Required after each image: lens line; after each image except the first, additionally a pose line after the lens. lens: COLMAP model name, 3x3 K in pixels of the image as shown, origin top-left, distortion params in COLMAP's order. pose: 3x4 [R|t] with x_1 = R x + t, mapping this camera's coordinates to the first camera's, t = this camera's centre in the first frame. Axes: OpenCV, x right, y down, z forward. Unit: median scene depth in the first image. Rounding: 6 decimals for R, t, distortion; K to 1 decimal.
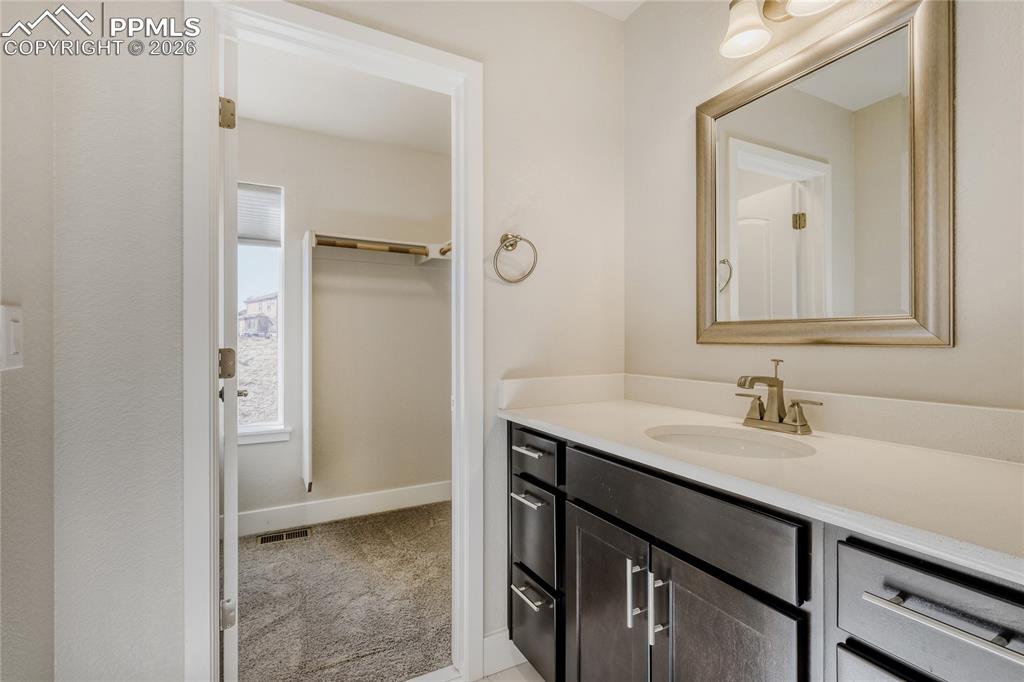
lens RADIAL K [[457.4, 0, 512.9], [0, 457.4, 341.1], [0, 0, 1]] dist [-0.000549, -0.000307]
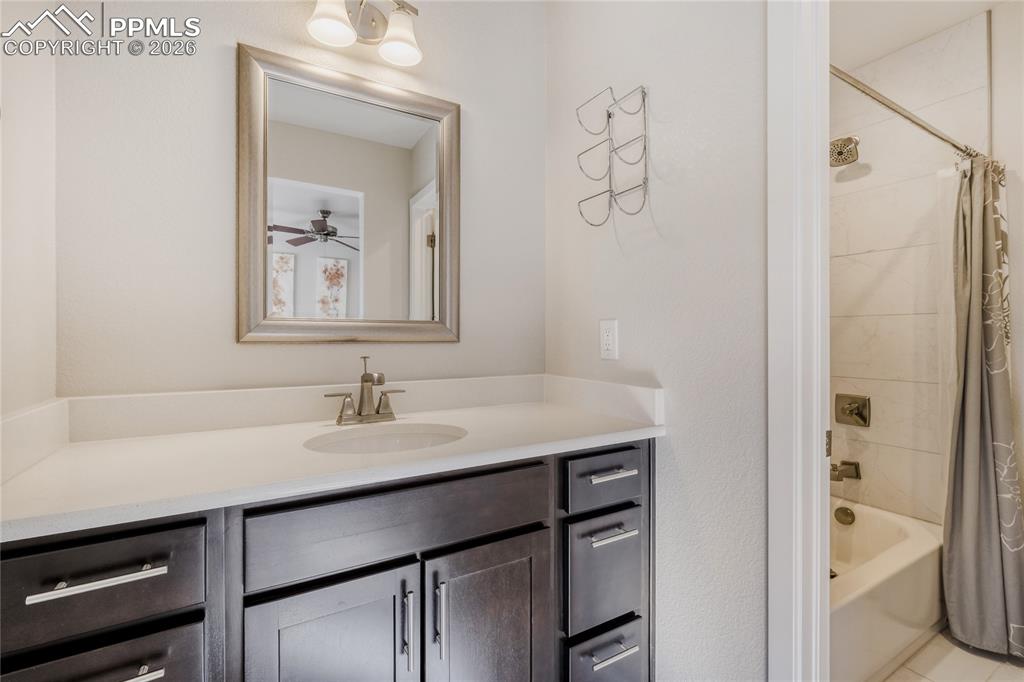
lens RADIAL K [[457.4, 0, 513.3], [0, 457.4, 339.1], [0, 0, 1]] dist [-0.000549, -0.000307]
pose [[-0.041470, 0.001905, 0.999138, -0.487012], [0.005306, 0.999985, -0.001686, 0.003682], [-0.999126, 0.005231, -0.041479, 0.673923]]
